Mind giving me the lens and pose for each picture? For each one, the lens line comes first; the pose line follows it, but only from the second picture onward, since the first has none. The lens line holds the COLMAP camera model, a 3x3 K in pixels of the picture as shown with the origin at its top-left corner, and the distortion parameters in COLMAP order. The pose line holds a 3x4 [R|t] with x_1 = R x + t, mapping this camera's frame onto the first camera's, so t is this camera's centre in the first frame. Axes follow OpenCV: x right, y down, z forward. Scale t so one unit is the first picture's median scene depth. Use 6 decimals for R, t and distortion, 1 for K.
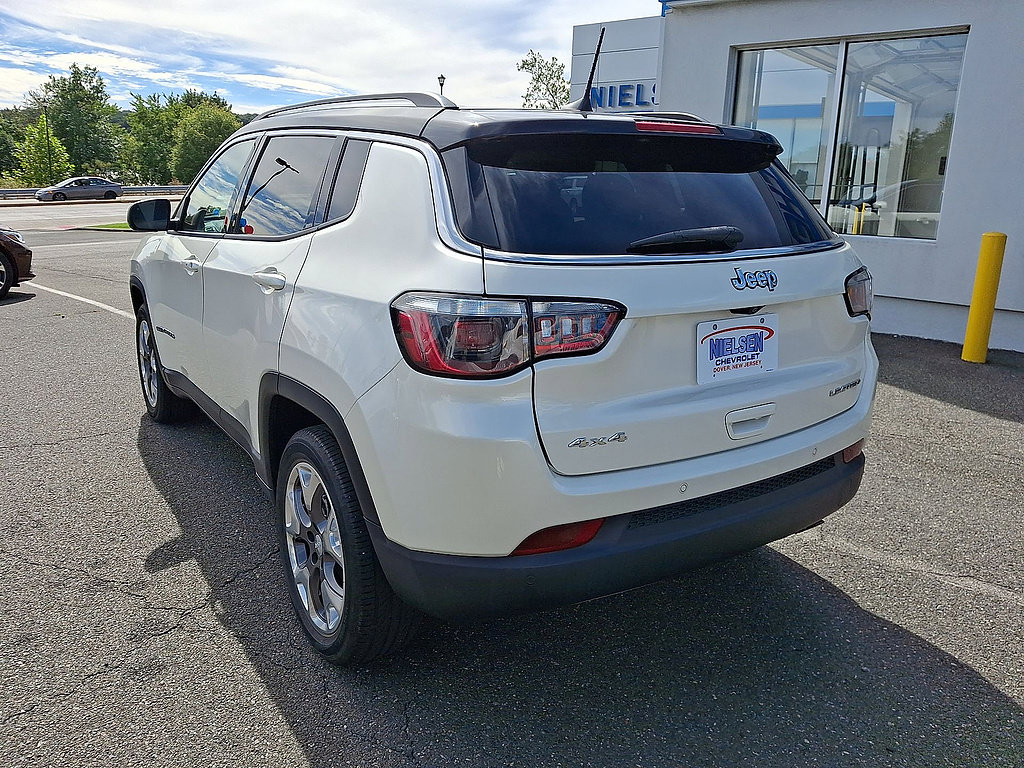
lens RADIAL K [[831.9, 0, 507.0], [0, 831.9, 385.0], [0, 0, 1]] dist [0.020723, 0.023651]
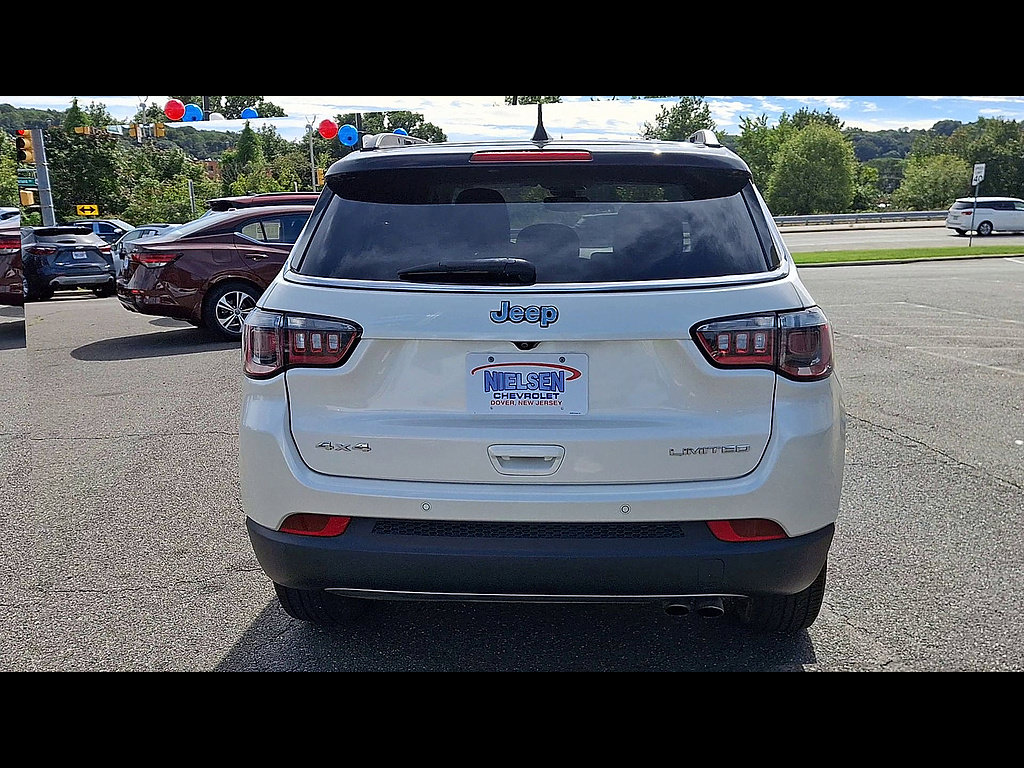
lens RADIAL K [[997.8, 0, 577.9], [0, 997.8, 456.9], [0, 0, 1]] dist [0.059989, 0.000000]
pose [[0.802670, 0.136839, -0.580514, 0.914654], [-0.136169, 0.989663, 0.045005, -0.018736], [0.580672, 0.042924, 0.813006, 0.072549]]
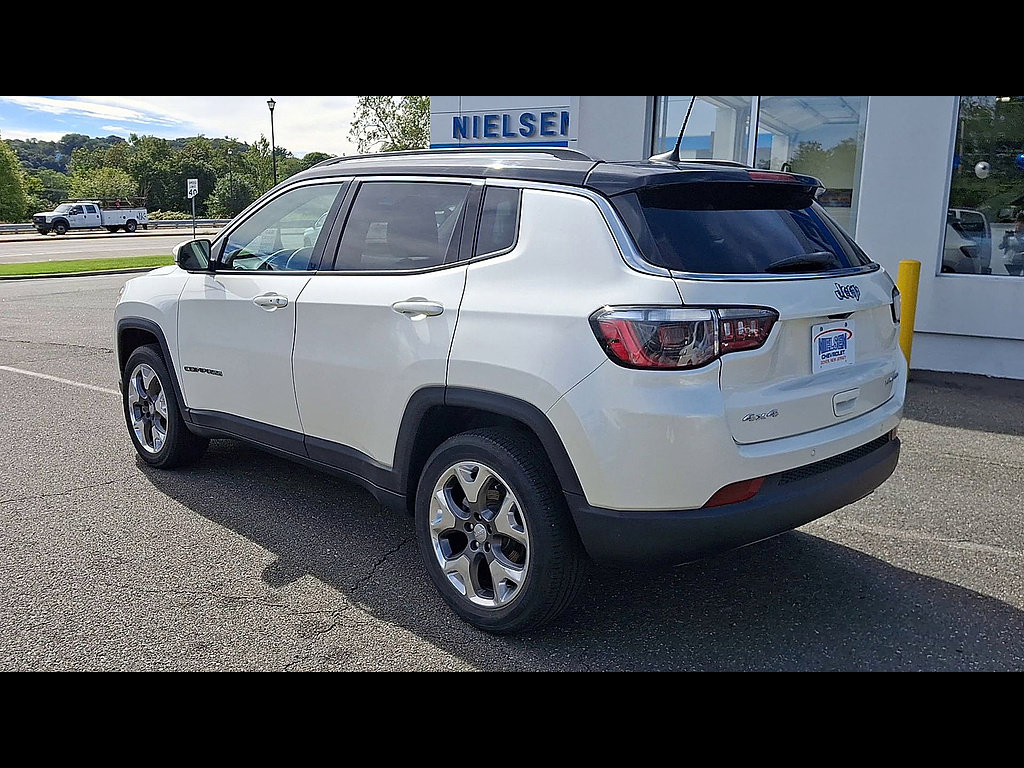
lens RADIAL K [[981.8, 0, 471.2], [0, 981.8, 413.5], [0, 0, 1]] dist [0.037210, 0.000000]
pose [[0.983482, -0.044125, 0.175546, -0.487112], [0.051570, 0.997943, -0.038075, 0.079911], [-0.173505, 0.046499, 0.983735, -0.354811]]
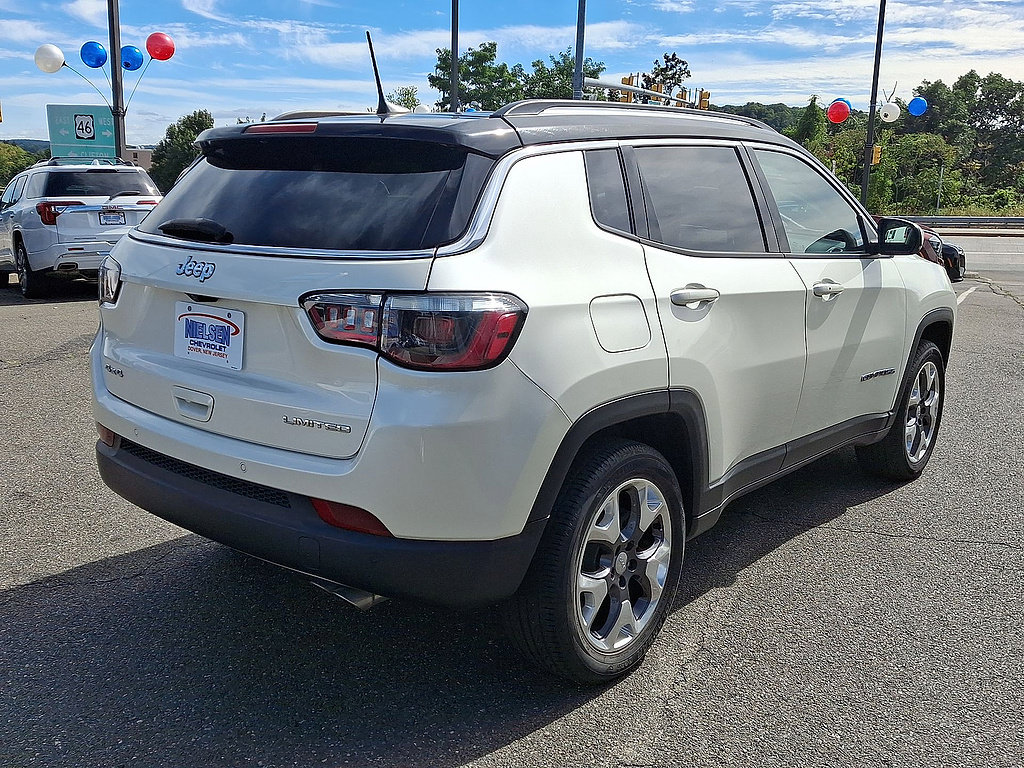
lens RADIAL K [[1079.1, 0, 467.4], [0, 1079.1, 388.5], [0, 0, 1]] dist [0.029830, 0.000000]
pose [[0.249714, 0.190226, -0.949451, 1.496995], [-0.261341, 0.957368, 0.123077, -0.209247], [0.932386, 0.217397, 0.288782, 0.828284]]
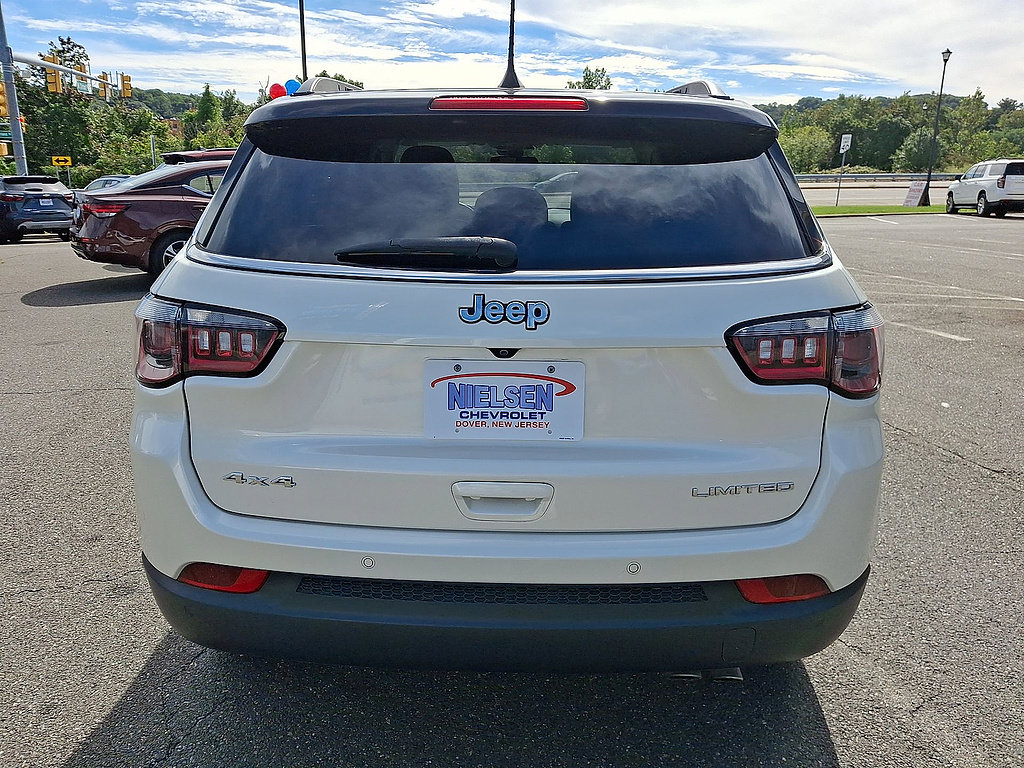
lens RADIAL K [[831.9, 0, 509.3], [0, 831.9, 379.9], [0, 0, 1]] dist [0.020723, 0.023651]
pose [[0.816345, 0.150286, -0.557669, 0.622567], [-0.148156, 0.987734, 0.049304, -0.089857], [0.558238, 0.042373, 0.828598, 0.343371]]
